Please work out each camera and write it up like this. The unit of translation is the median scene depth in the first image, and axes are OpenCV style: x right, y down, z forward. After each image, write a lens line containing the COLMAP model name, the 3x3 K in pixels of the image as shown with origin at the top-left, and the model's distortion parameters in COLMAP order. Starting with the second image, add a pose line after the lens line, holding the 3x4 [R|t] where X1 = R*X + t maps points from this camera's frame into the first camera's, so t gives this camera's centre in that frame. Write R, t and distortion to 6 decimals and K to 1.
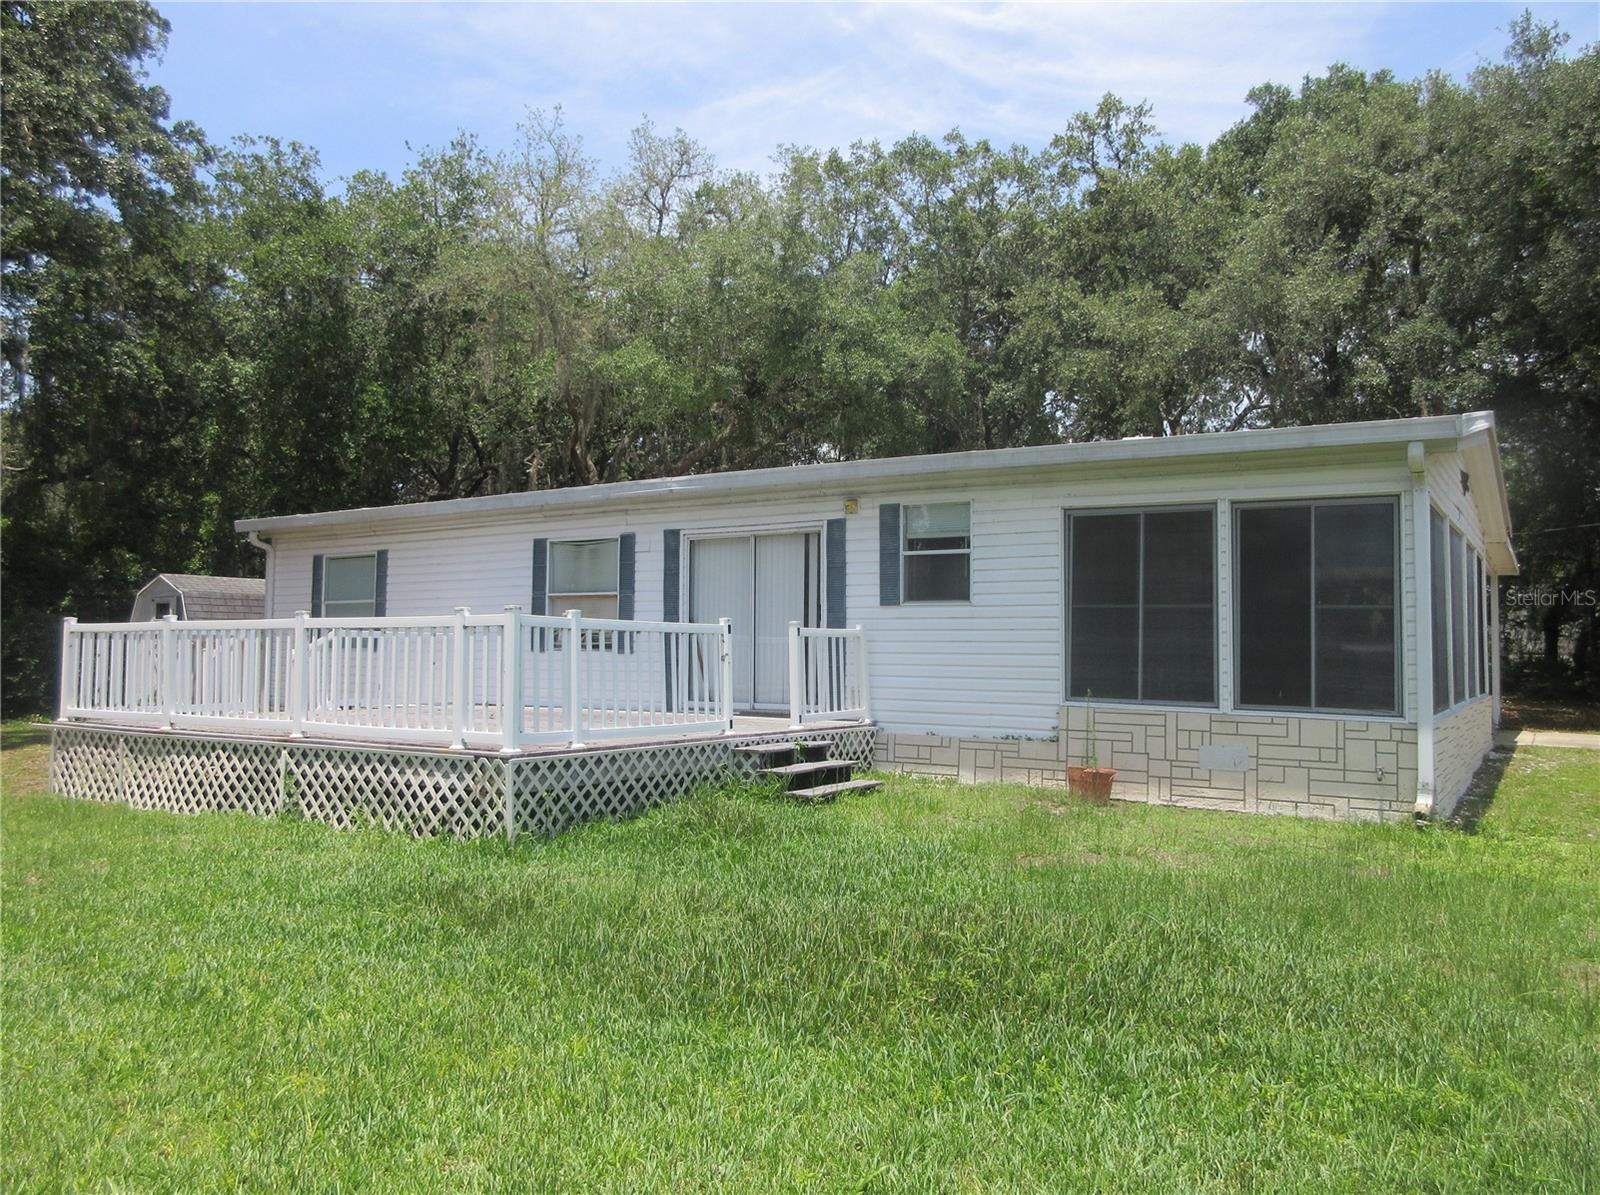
lens RADIAL K [[1176.2, 0, 796.5], [0, 1176.2, 602.9], [0, 0, 1]] dist [-0.008011, 0.005149]
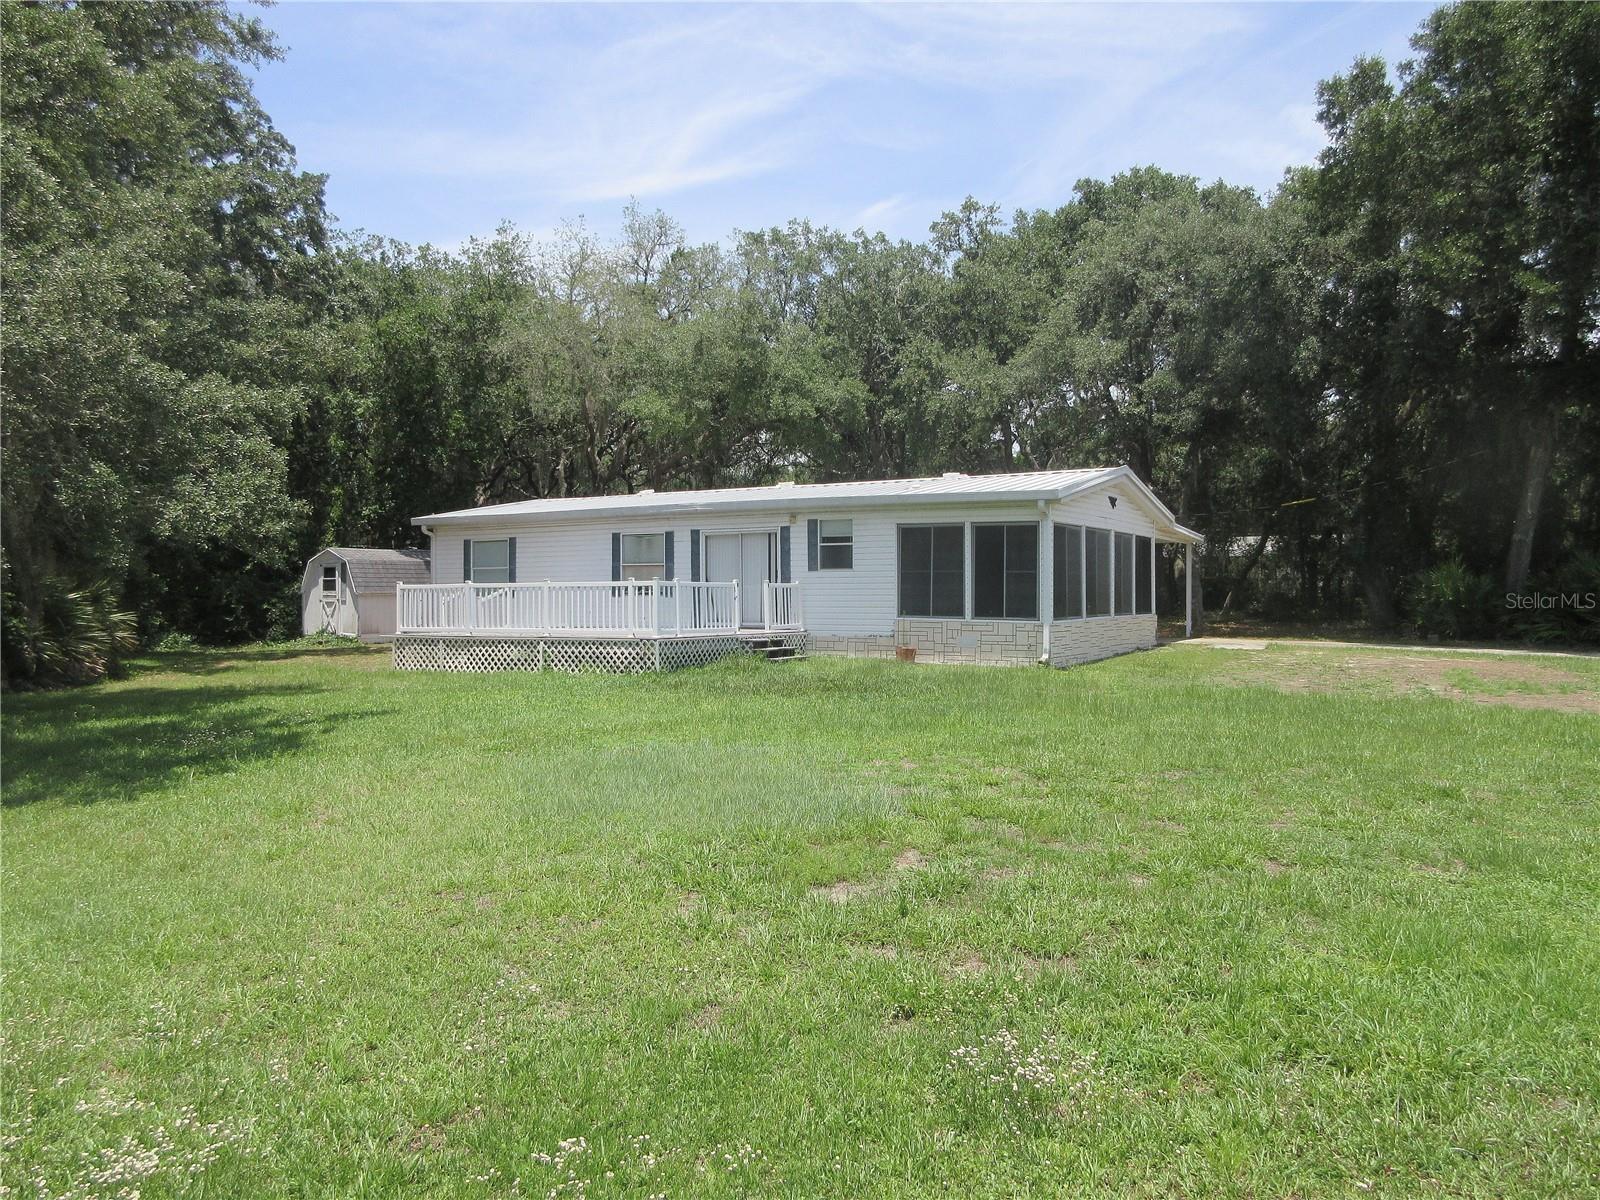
lens RADIAL K [[1176.2, 0, 804.5], [0, 1176.2, 592.7], [0, 0, 1]] dist [-0.008011, 0.005149]
pose [[0.997977, -0.011918, 0.062455, -0.047495], [0.009445, 0.999166, 0.039733, -0.032512], [-0.062876, -0.039063, 0.997257, -0.786506]]
